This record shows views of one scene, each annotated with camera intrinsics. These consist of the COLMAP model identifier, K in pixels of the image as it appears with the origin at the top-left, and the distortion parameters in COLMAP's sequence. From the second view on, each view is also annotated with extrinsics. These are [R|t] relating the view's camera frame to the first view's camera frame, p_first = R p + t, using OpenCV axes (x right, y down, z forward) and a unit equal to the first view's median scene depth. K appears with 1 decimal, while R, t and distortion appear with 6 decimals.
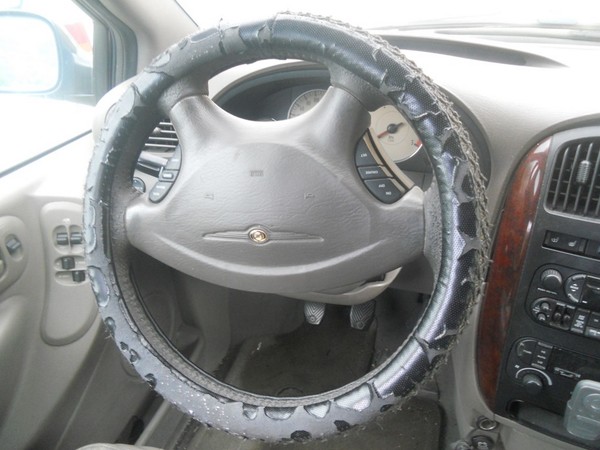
lens RADIAL K [[461.5, 0, 300.0], [0, 461.5, 225.0], [0, 0, 1]] dist [-0.035862, 0.010250]
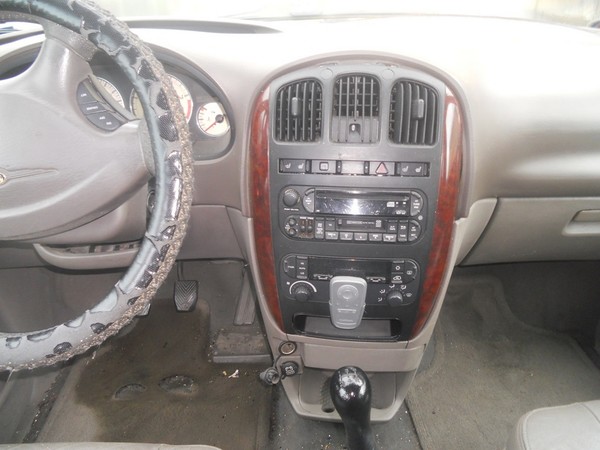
lens RADIAL K [[461.5, 0, 300.0], [0, 461.5, 225.0], [0, 0, 1]] dist [-0.035862, 0.010250]
pose [[0.945634, -0.156243, 0.285244, 0.220583], [0.174262, 0.983936, -0.038754, 0.250093], [-0.274607, 0.086354, 0.957671, -0.181408]]
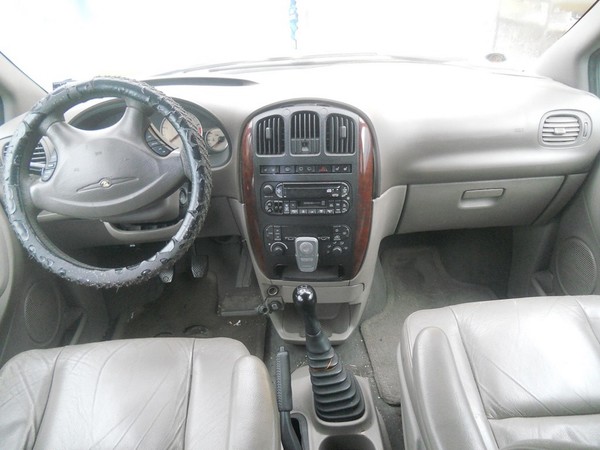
lens RADIAL K [[461.5, 0, 296.9], [0, 461.5, 226.1], [0, 0, 1]] dist [-0.045226, -0.000869]
pose [[0.938986, -0.195864, 0.282741, 0.078744], [0.213558, 0.976377, -0.032862, 0.377673], [-0.269625, 0.091239, 0.958633, -0.953158]]
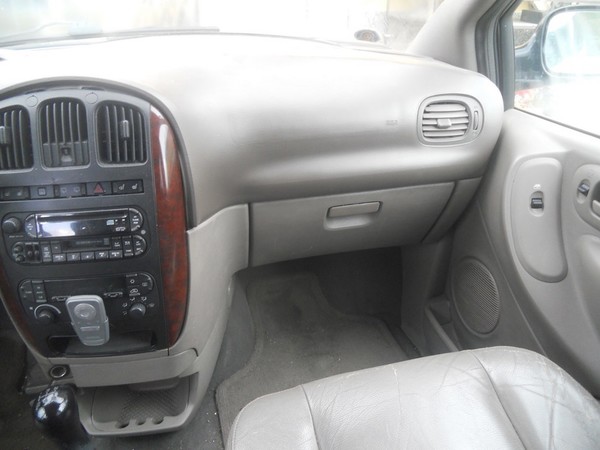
lens RADIAL K [[466.0, 0, 301.8], [0, 466.0, 228.0], [0, 0, 1]] dist [-0.037922, 0.007409]
pose [[0.852796, -0.244738, 0.461347, 0.669622], [0.274152, 0.961680, 0.003390, 0.347845], [-0.444498, 0.123588, 0.887213, -0.454595]]
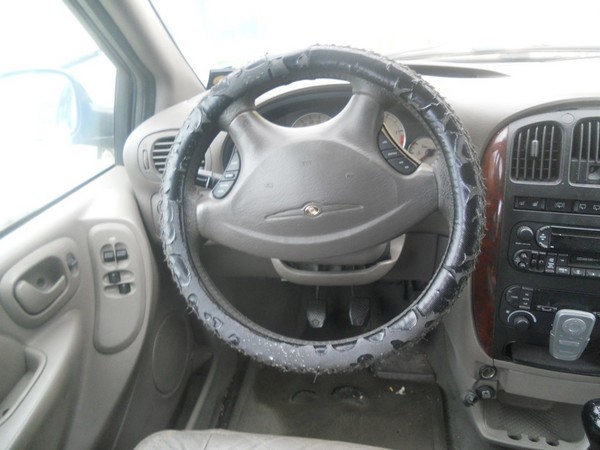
lens RADIAL K [[461.5, 0, 300.0], [0, 461.5, 225.0], [0, 0, 1]] dist [-0.035862, 0.010250]
pose [[0.988789, -0.101829, 0.109212, -0.226278], [0.112282, 0.989195, -0.094268, 0.152562], [-0.098433, 0.105473, 0.989538, -0.233360]]
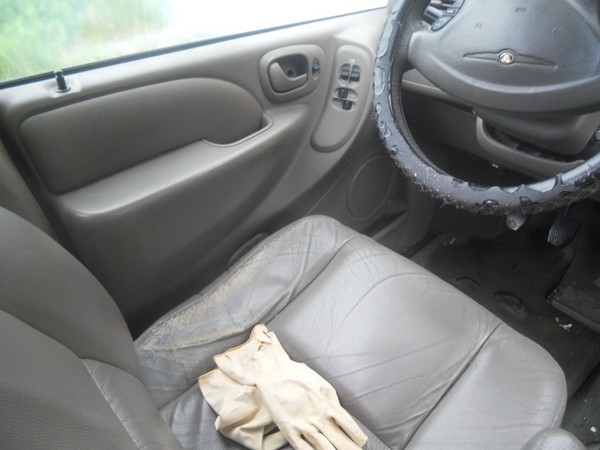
lens RADIAL K [[466.0, 0, 301.8], [0, 466.0, 228.0], [0, 0, 1]] dist [-0.037922, 0.007409]
pose [[0.863977, 0.315473, -0.392455, 0.066043], [-0.274810, 0.948515, 0.157474, 0.374693], [0.421929, -0.028203, 0.906190, -0.408688]]
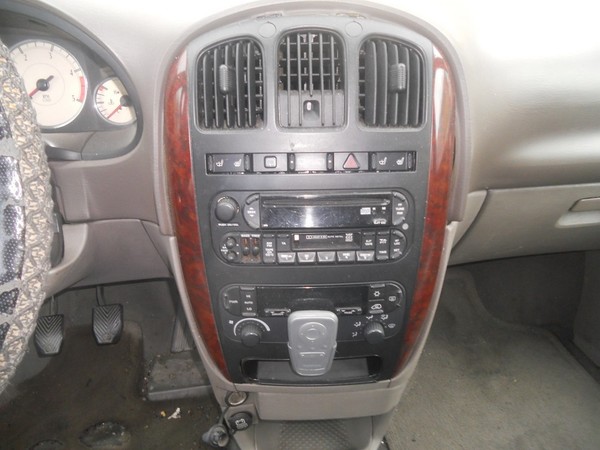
lens RADIAL K [[466.0, 0, 301.8], [0, 466.0, 228.0], [0, 0, 1]] dist [-0.037922, 0.007409]
pose [[0.894918, -0.222130, 0.387013, 0.342676], [0.231352, 0.972592, 0.023257, 0.171766], [-0.381572, 0.068723, 0.921781, 0.145384]]
